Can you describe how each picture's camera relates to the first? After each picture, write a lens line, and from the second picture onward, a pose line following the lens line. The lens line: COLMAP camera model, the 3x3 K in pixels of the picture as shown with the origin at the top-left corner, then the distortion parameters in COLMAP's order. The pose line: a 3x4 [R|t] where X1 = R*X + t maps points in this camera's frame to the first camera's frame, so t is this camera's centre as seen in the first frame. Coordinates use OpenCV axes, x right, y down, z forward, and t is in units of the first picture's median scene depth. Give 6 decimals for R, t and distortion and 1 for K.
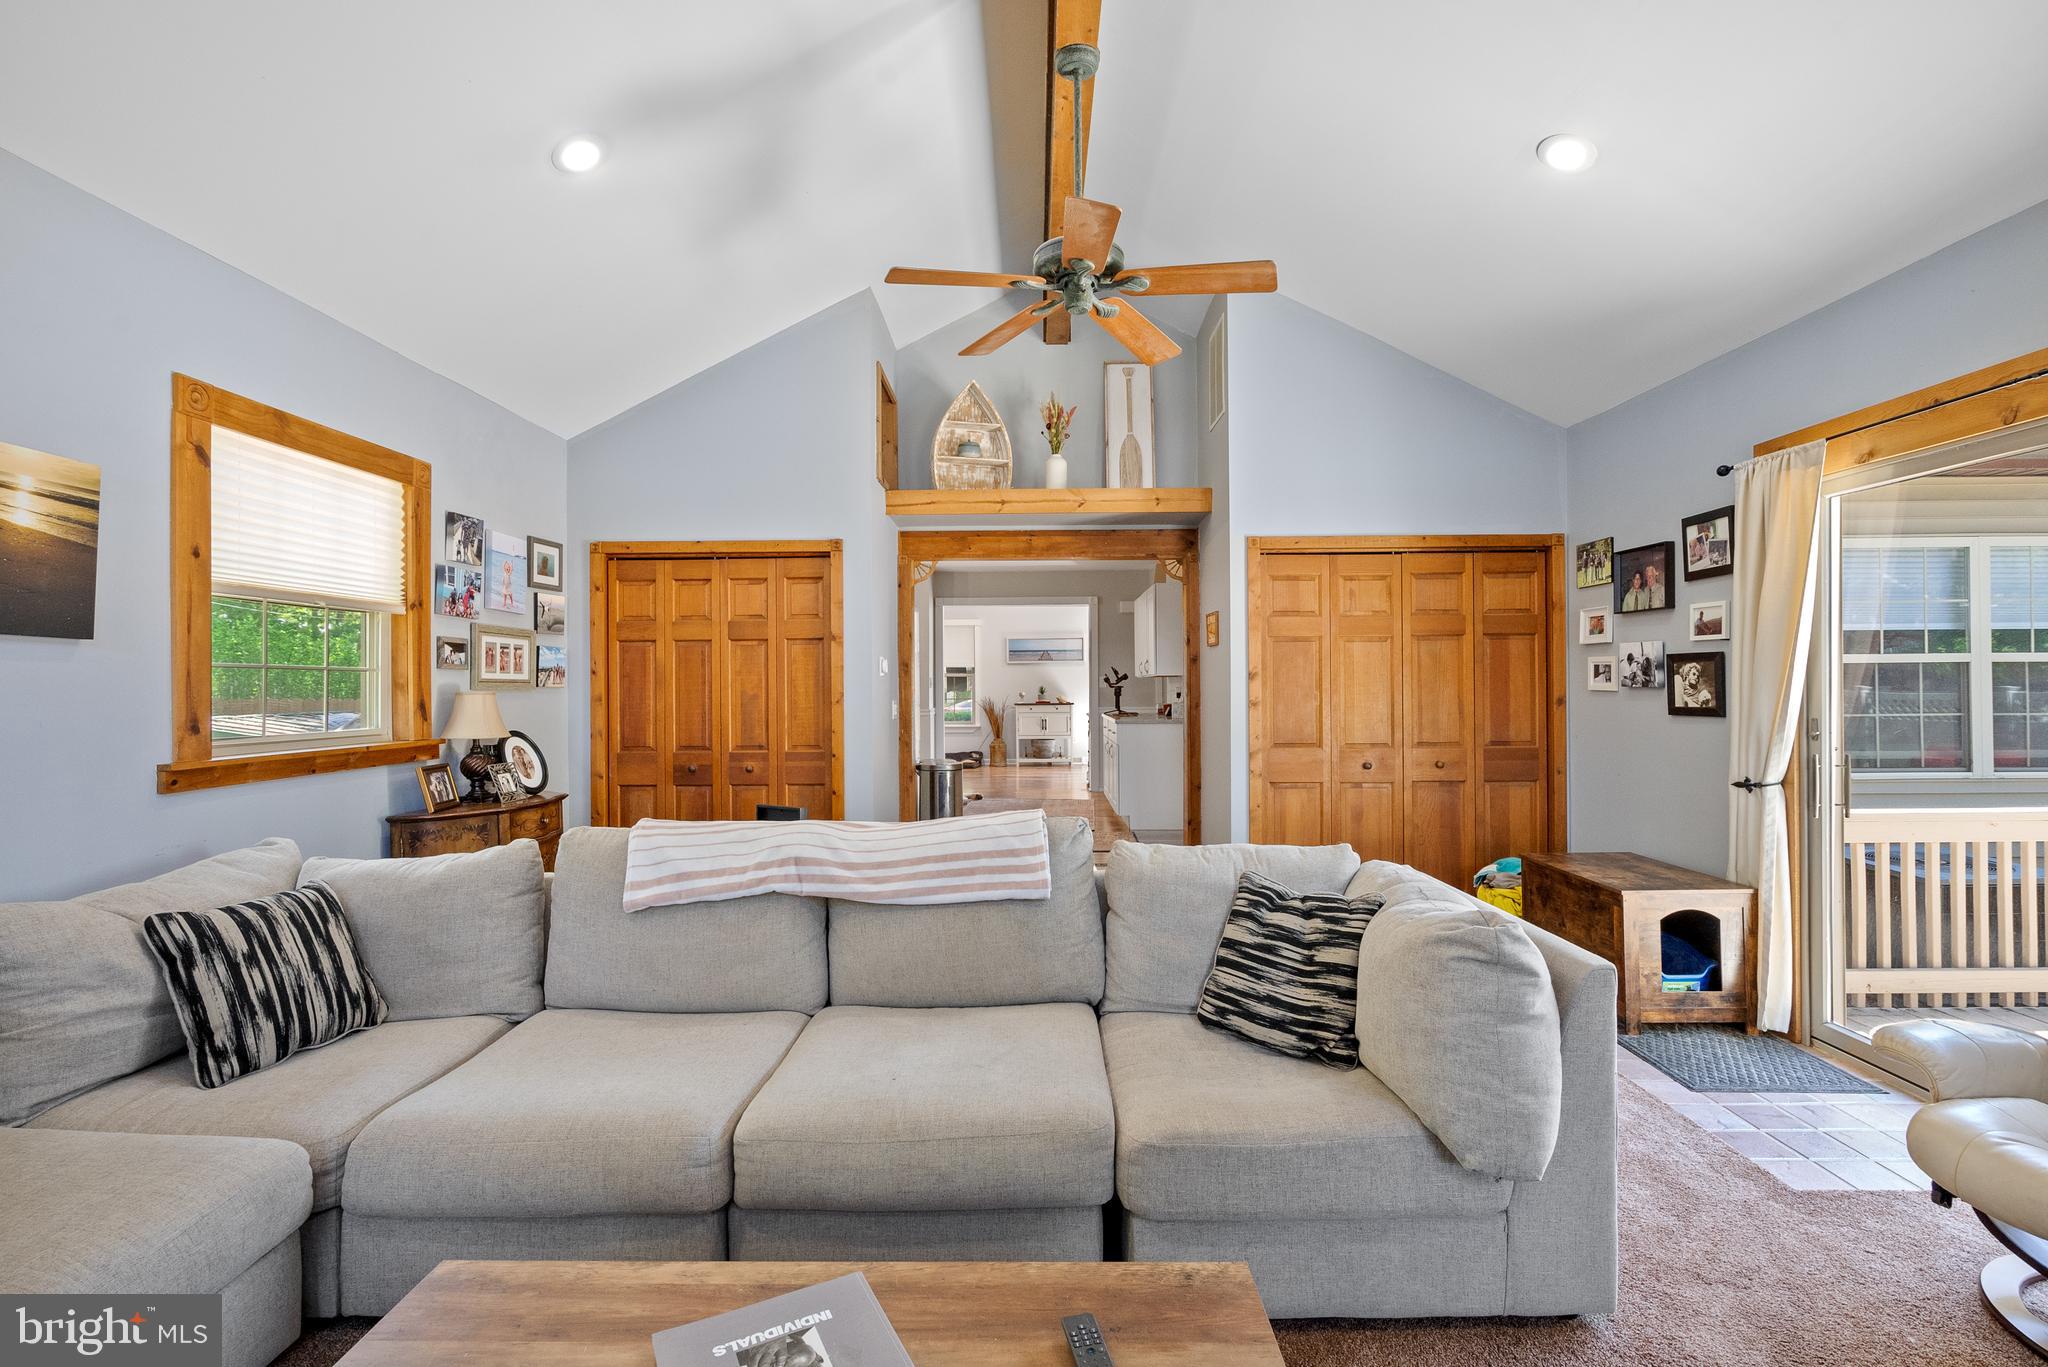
lens RADIAL K [[930.4, 0, 1031.2], [0, 930.4, 674.4], [0, 0, 1]] dist [-0.000951, -0.000270]
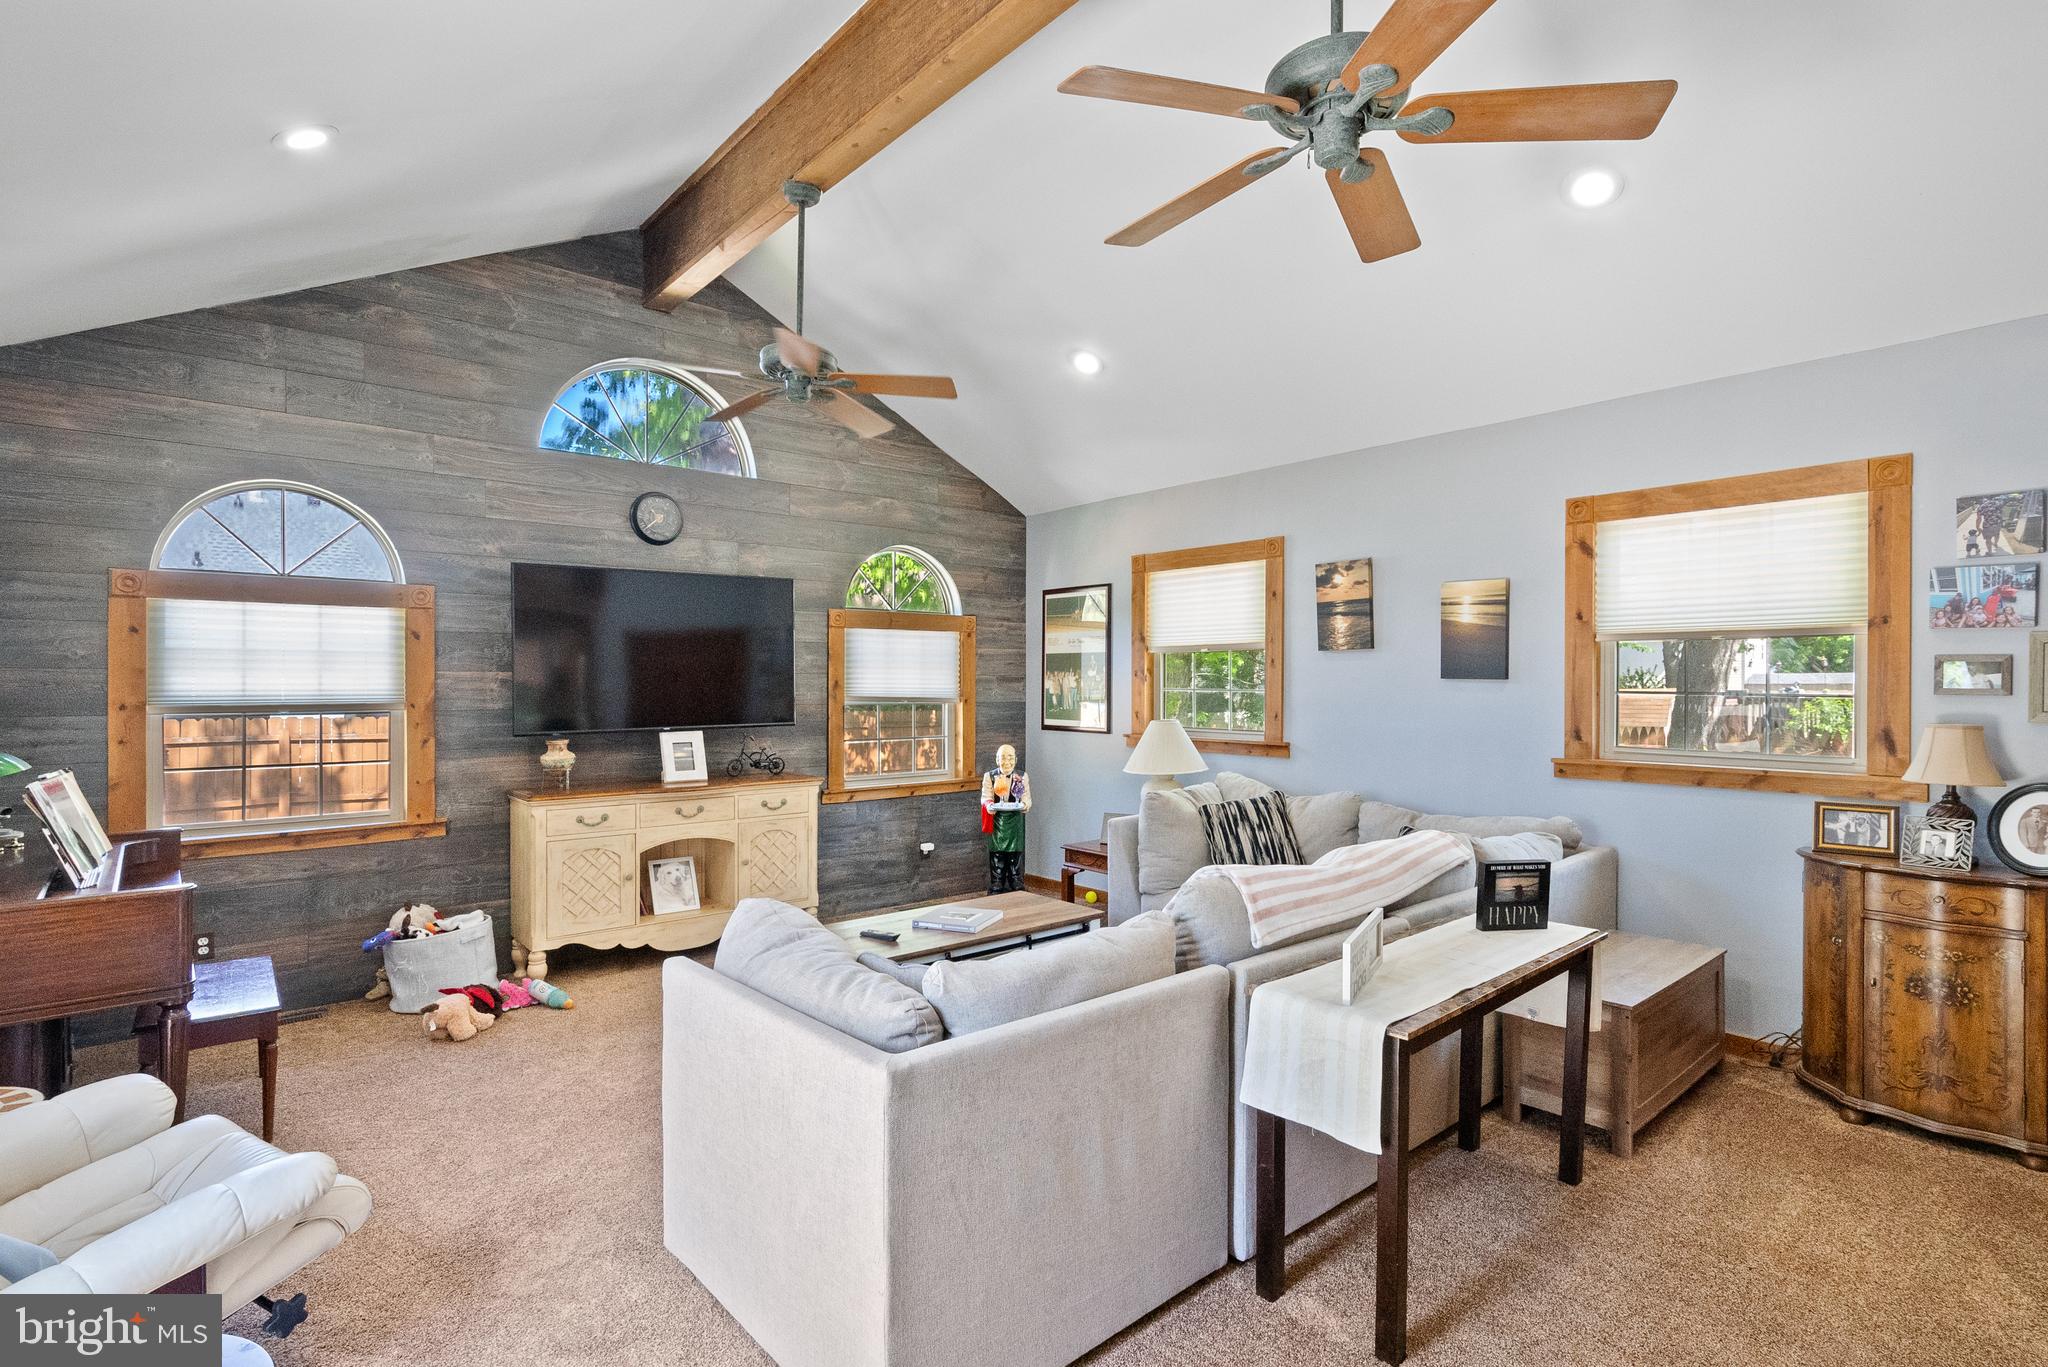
lens RADIAL K [[994.1, 0, 1028.6], [0, 994.1, 673.8], [0, 0, 1]] dist [-0.000639, 0.000344]
pose [[-0.750070, 0.020817, -0.661031, 0.790872], [0.026490, 0.999648, 0.001422, -0.066500], [0.660828, -0.016444, -0.750357, 1.606717]]
